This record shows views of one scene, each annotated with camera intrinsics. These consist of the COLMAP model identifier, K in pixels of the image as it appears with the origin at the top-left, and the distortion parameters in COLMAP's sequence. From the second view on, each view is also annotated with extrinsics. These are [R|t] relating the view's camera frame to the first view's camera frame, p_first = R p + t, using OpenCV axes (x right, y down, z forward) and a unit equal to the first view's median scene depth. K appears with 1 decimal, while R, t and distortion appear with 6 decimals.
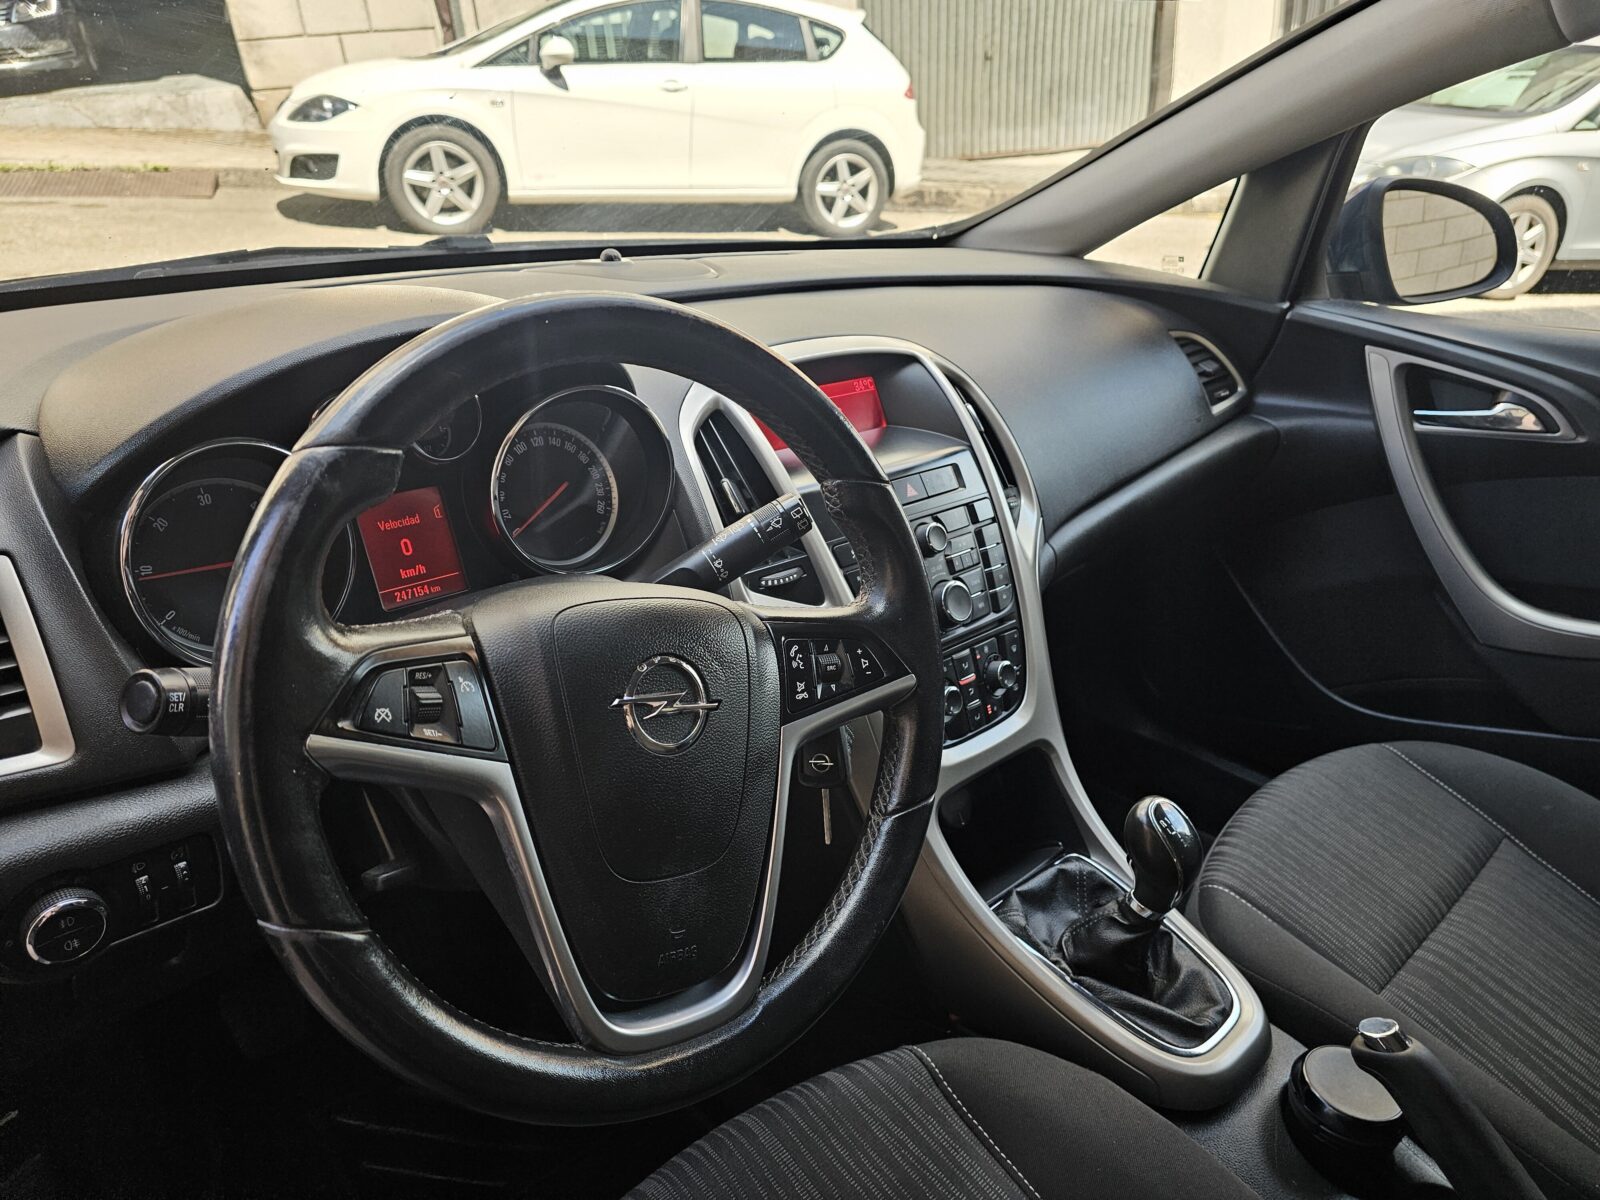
lens RADIAL K [[1093.6, 0, 800.0], [0, 1093.6, 600.0], [0, 0, 1]] dist [0.044538, -0.055994]
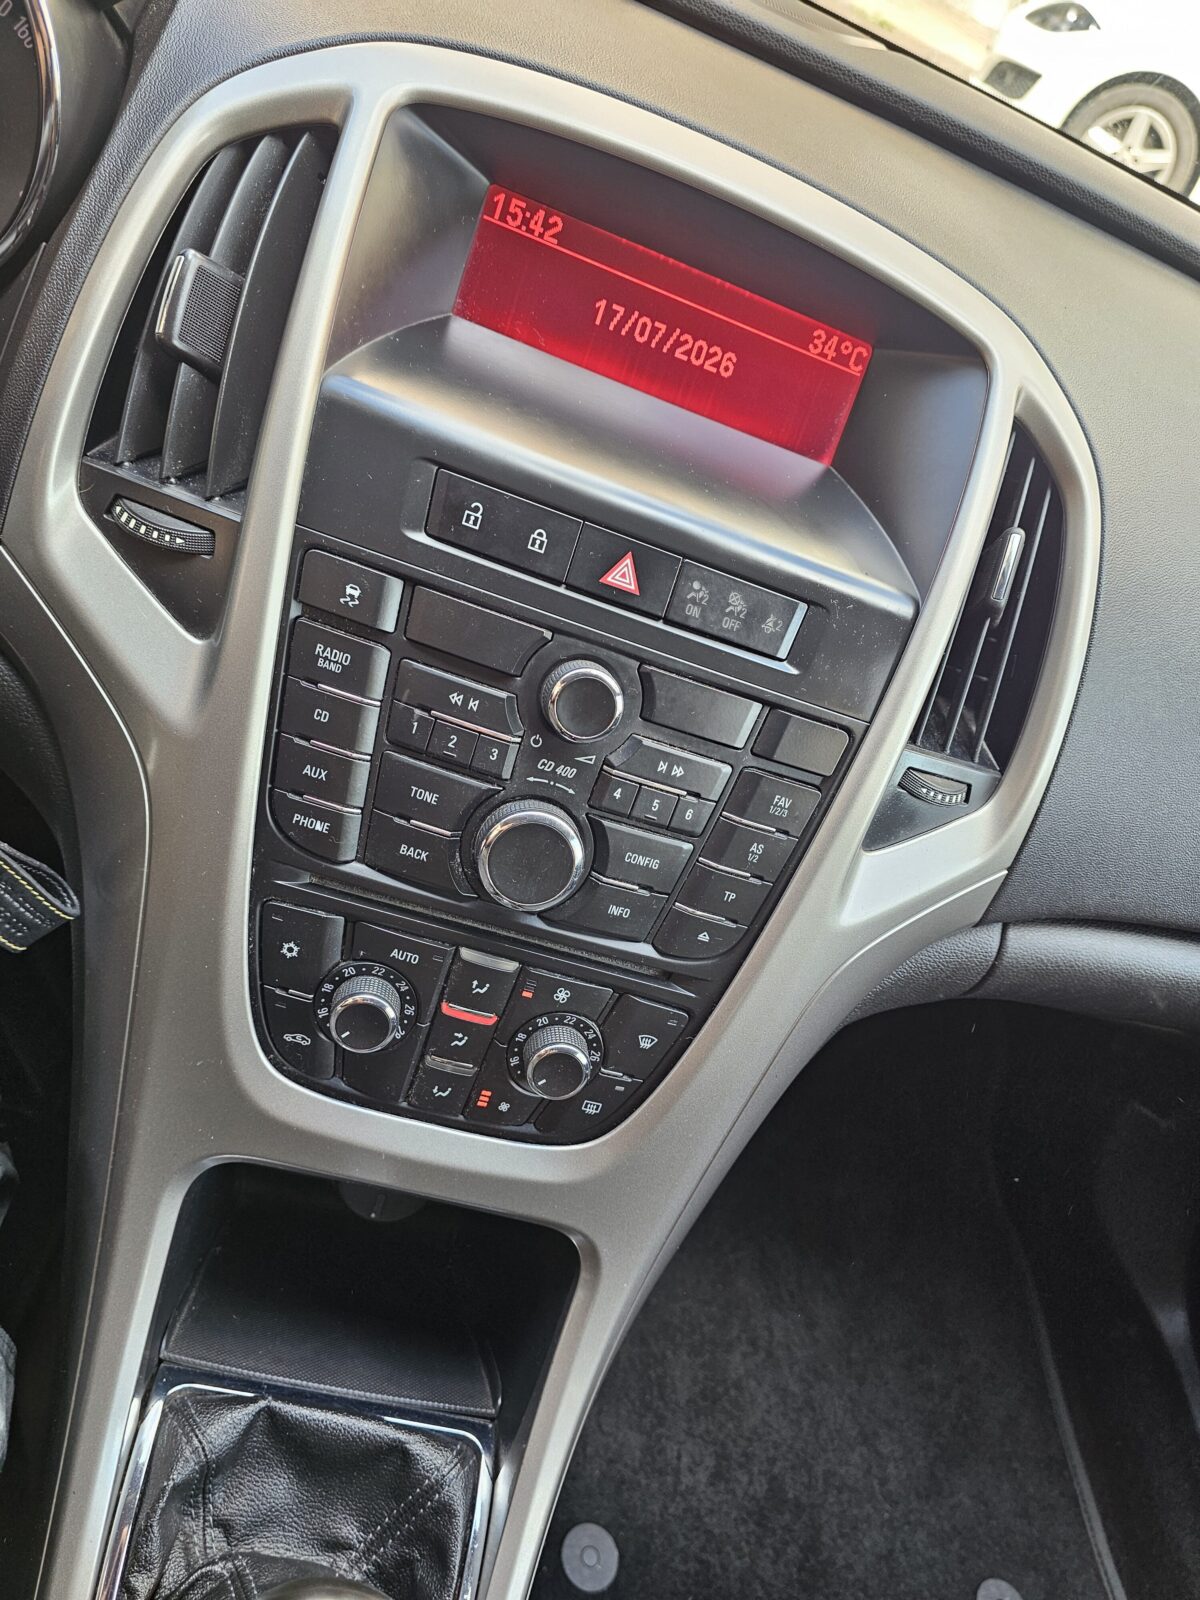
lens RADIAL K [[1080.5, 0, 600.0], [0, 1080.5, 800.0], [0, 0, 1]] dist [0.005760, 0.003204]
pose [[0.664947, 0.649001, -0.369652, 0.282594], [-0.577907, 0.760599, 0.295826, -0.143678], [0.473148, 0.016916, 0.880820, 0.630884]]
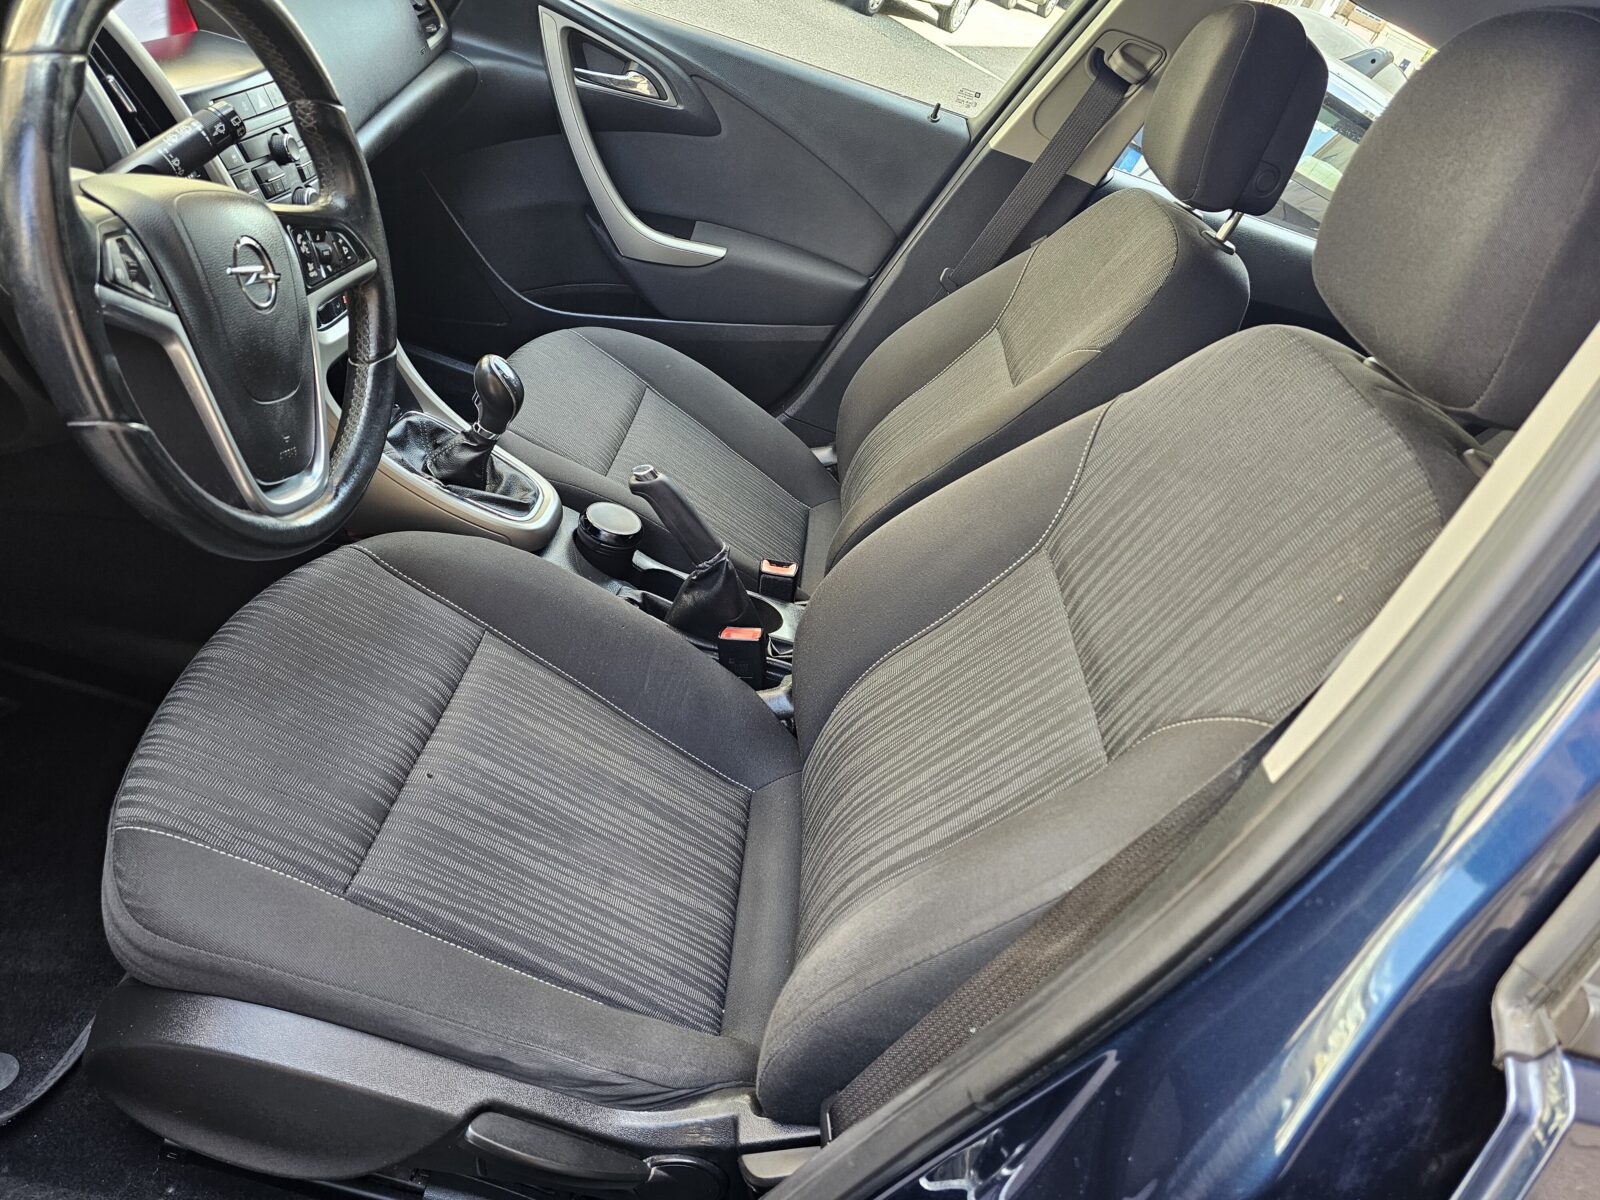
lens RADIAL K [[1080.5, 0, 800.0], [0, 1080.5, 600.0], [0, 0, 1]] dist [0.005760, 0.003204]
pose [[0.704289, -0.201289, 0.680779, -0.369744], [-0.033318, 0.948531, 0.314926, 0.018561], [-0.709131, -0.244481, 0.661334, -0.272553]]
